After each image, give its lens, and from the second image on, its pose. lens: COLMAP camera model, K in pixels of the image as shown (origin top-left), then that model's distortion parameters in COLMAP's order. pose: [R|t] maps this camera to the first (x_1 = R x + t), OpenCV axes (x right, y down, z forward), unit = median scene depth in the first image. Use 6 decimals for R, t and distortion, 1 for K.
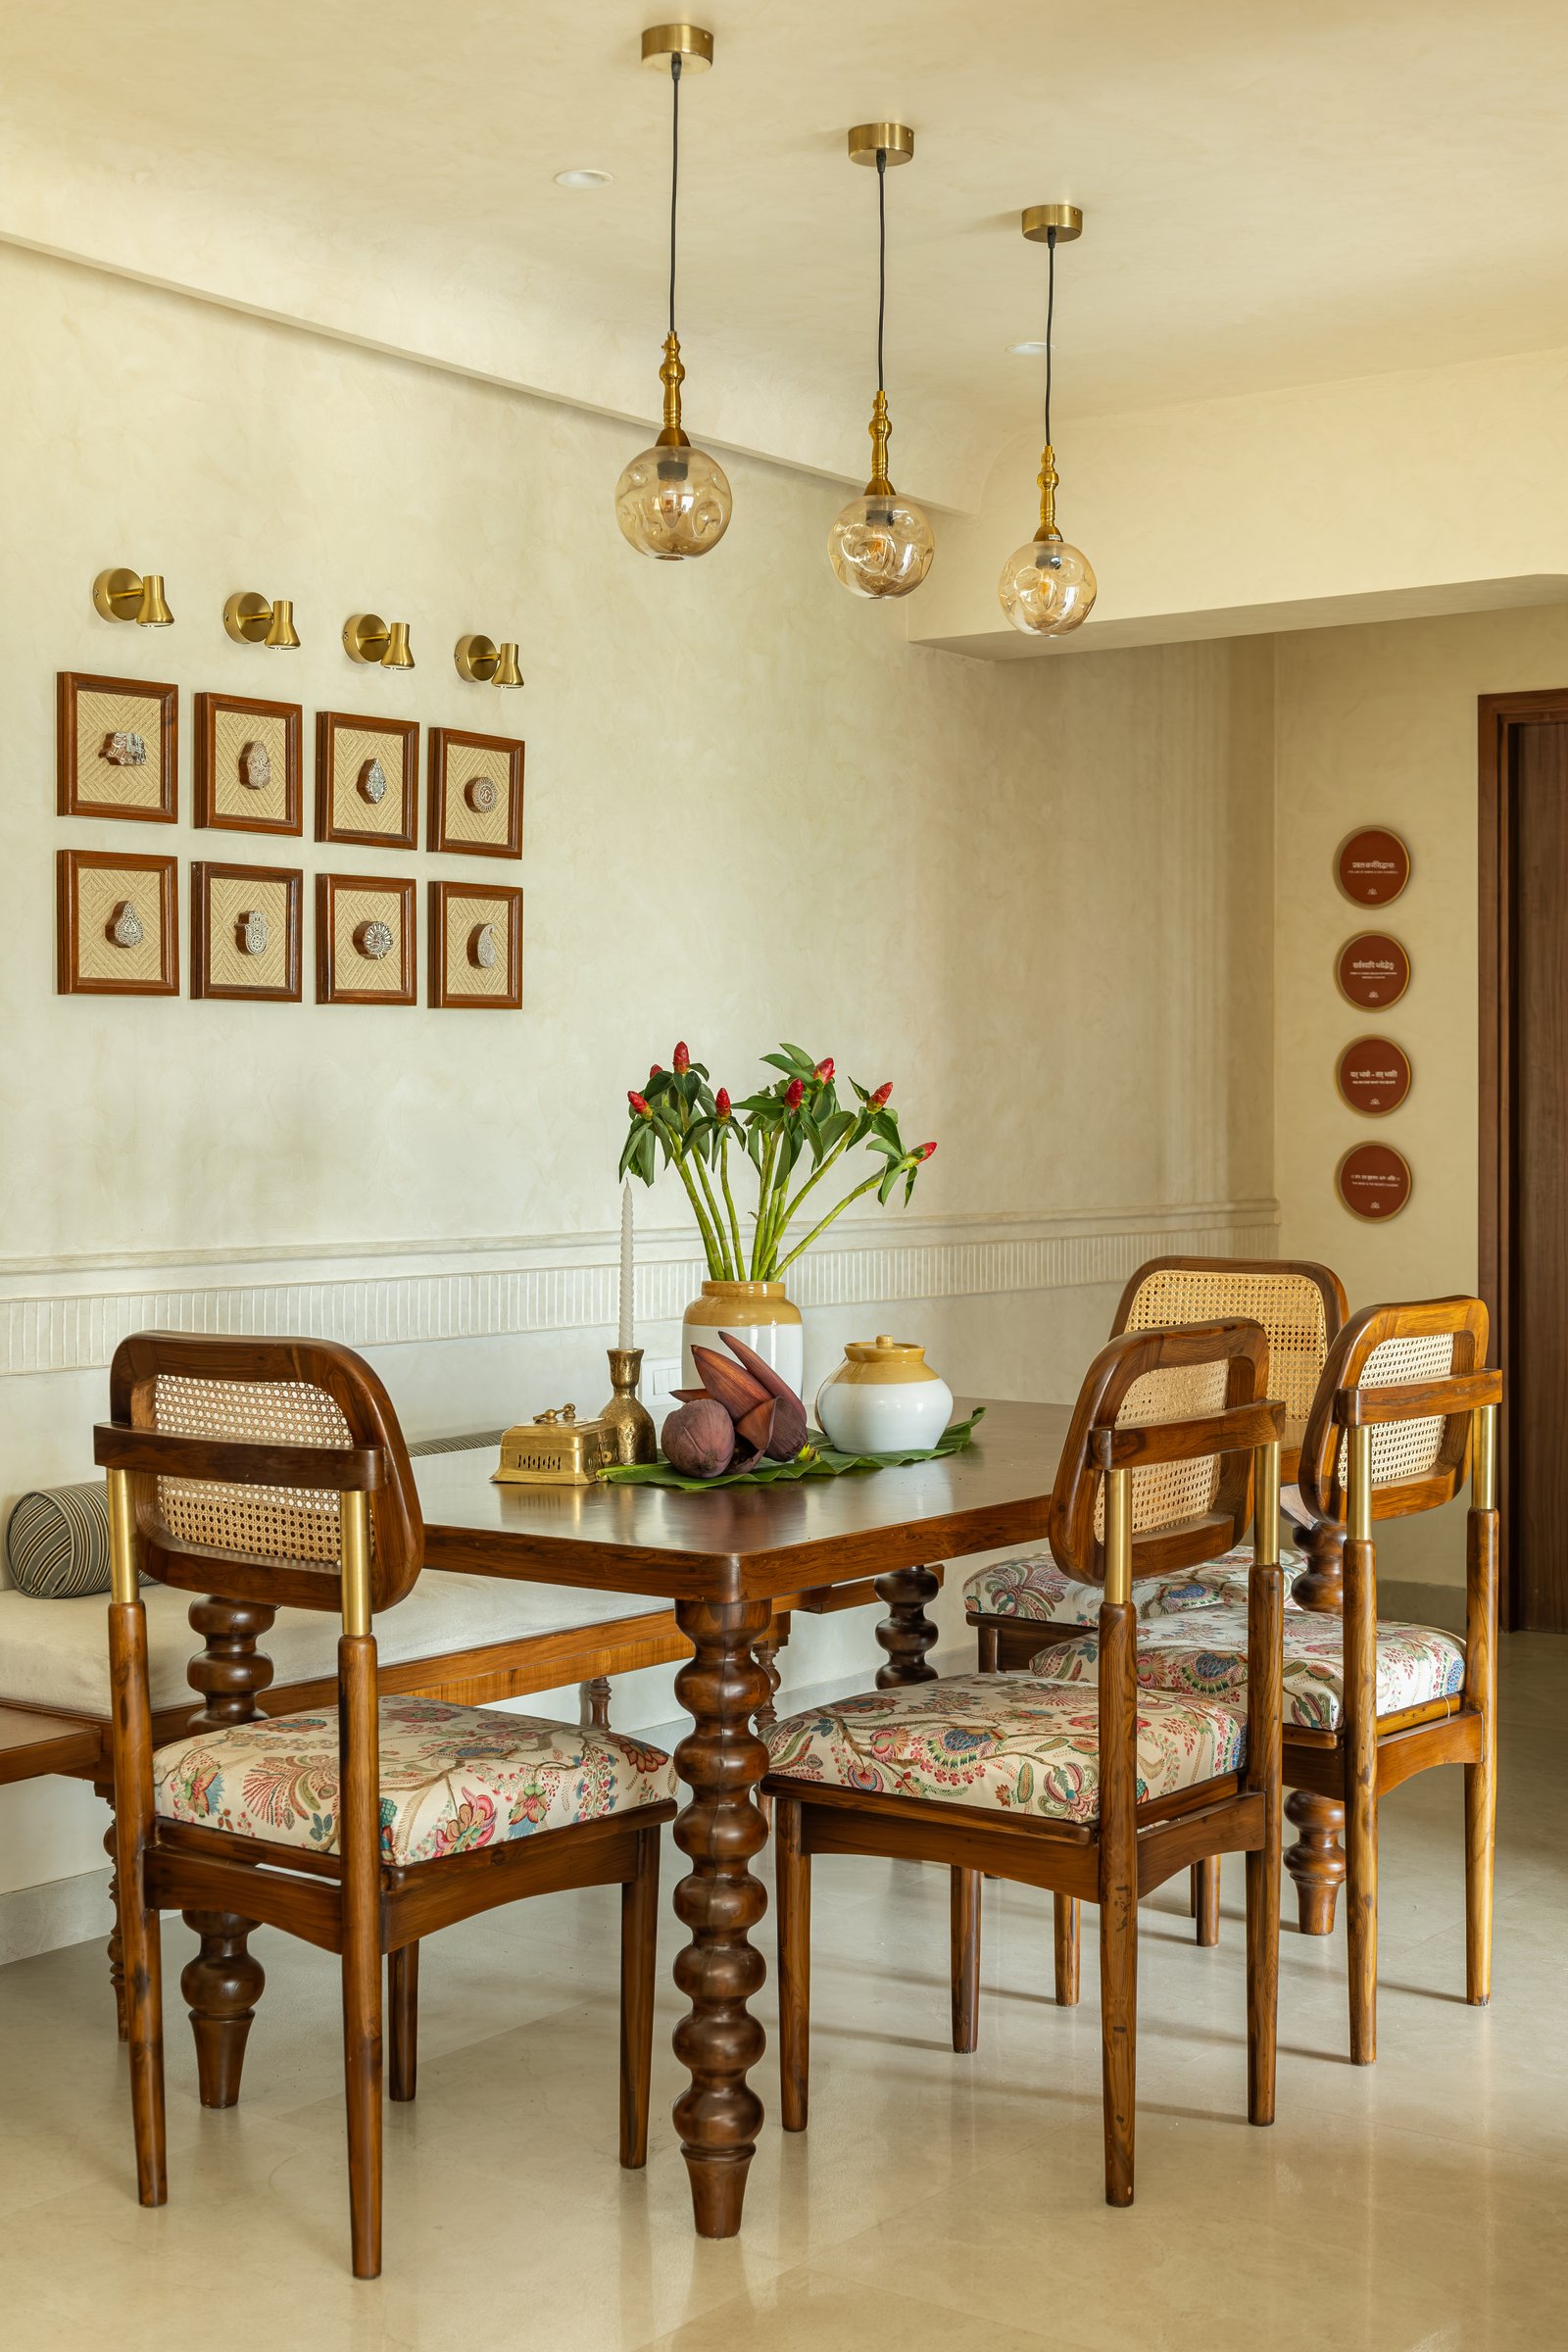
lens RADIAL K [[2985.1, 0, 690.7], [0, 2985.1, 1022.2], [0, 0, 1]] dist [0.006782, 0.000000]
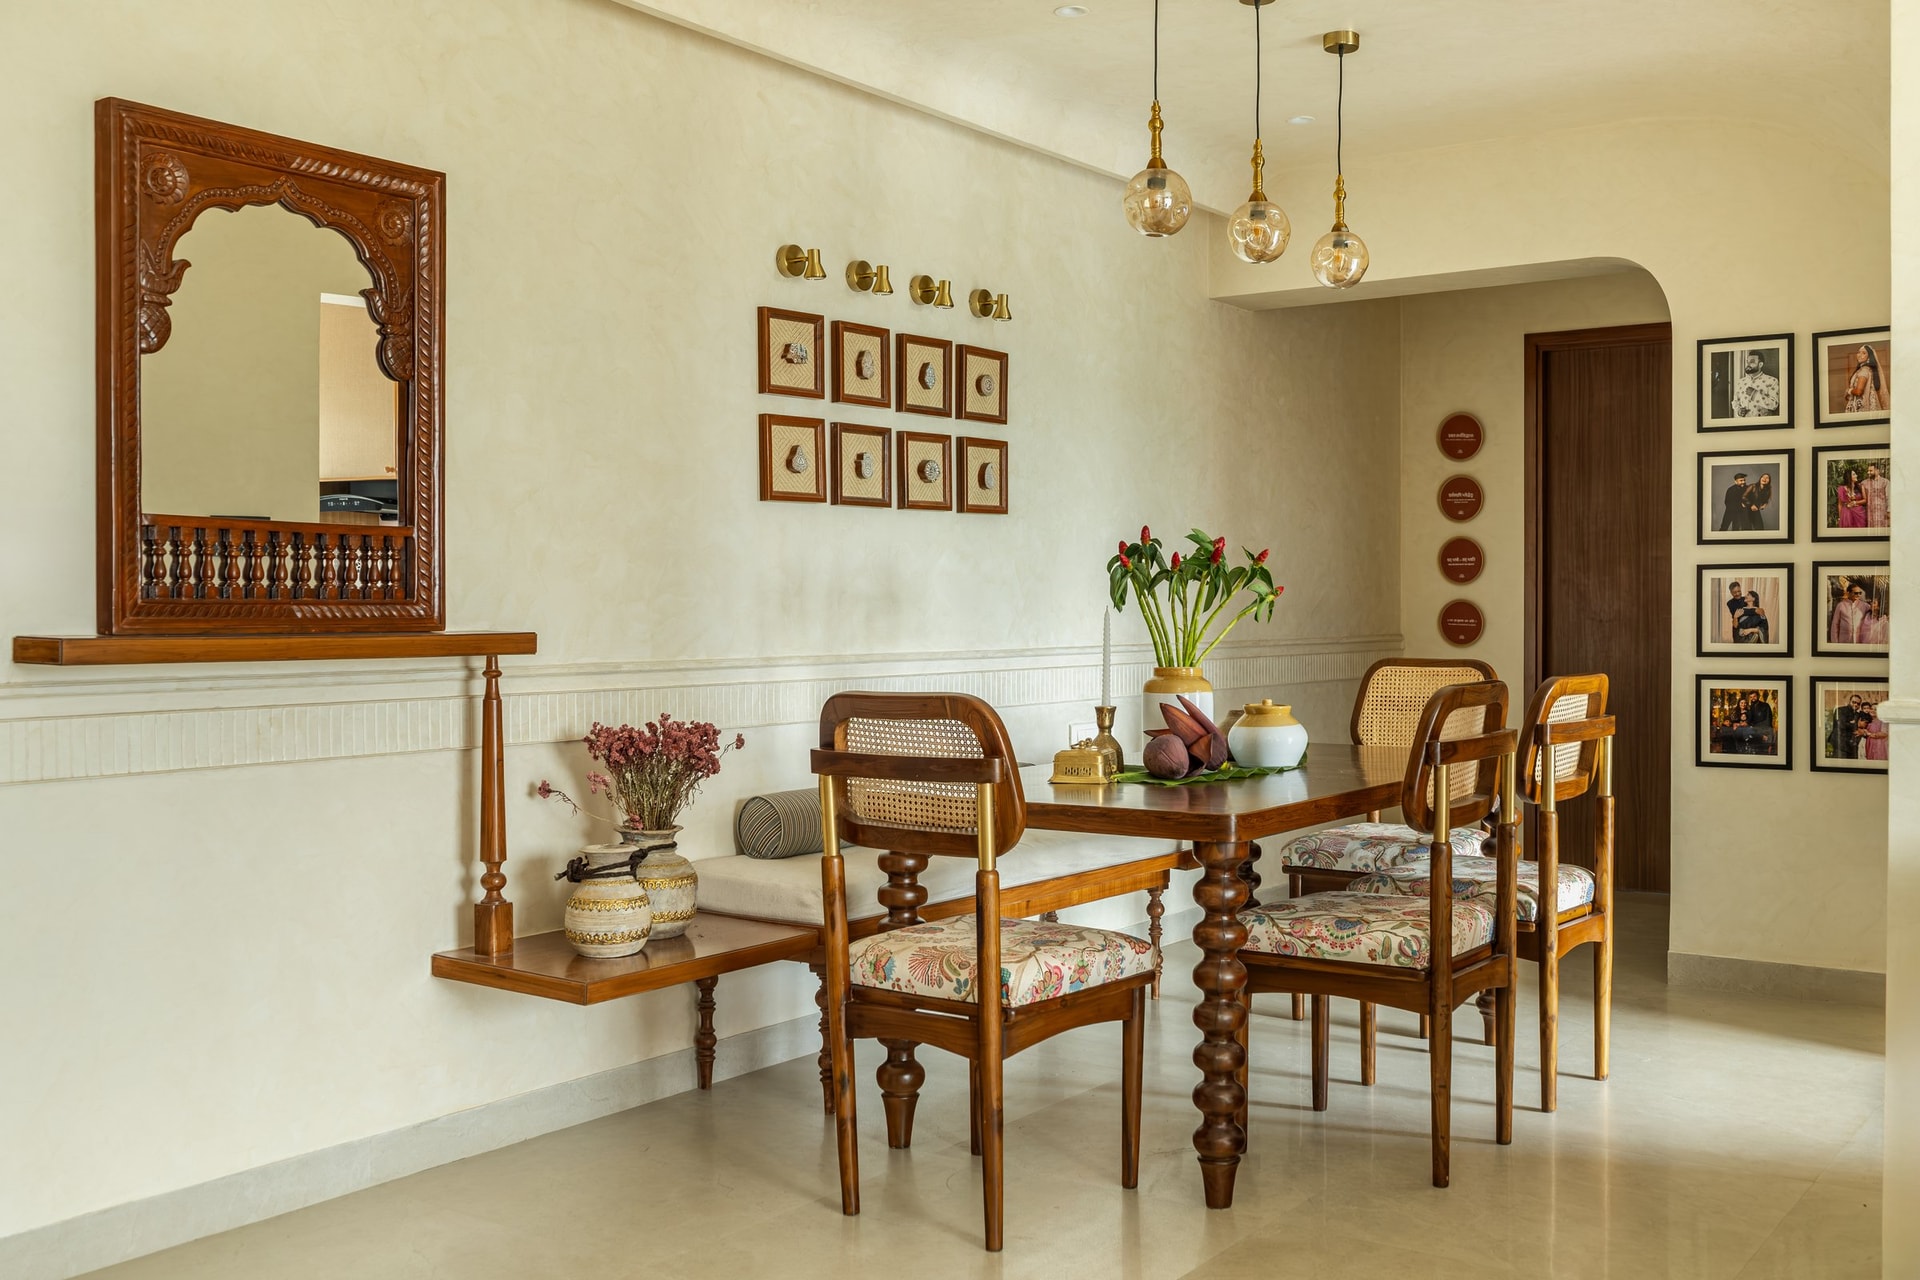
lens RADIAL K [[1831.7, 0, 992.5], [0, 1831.7, 617.3], [0, 0, 1]] dist [0.000857, 0.000000]
pose [[0.998442, -0.006136, 0.055457, -0.141227], [0.004381, 0.999488, 0.031710, 0.024180], [-0.055623, -0.031418, 0.997957, -0.031016]]
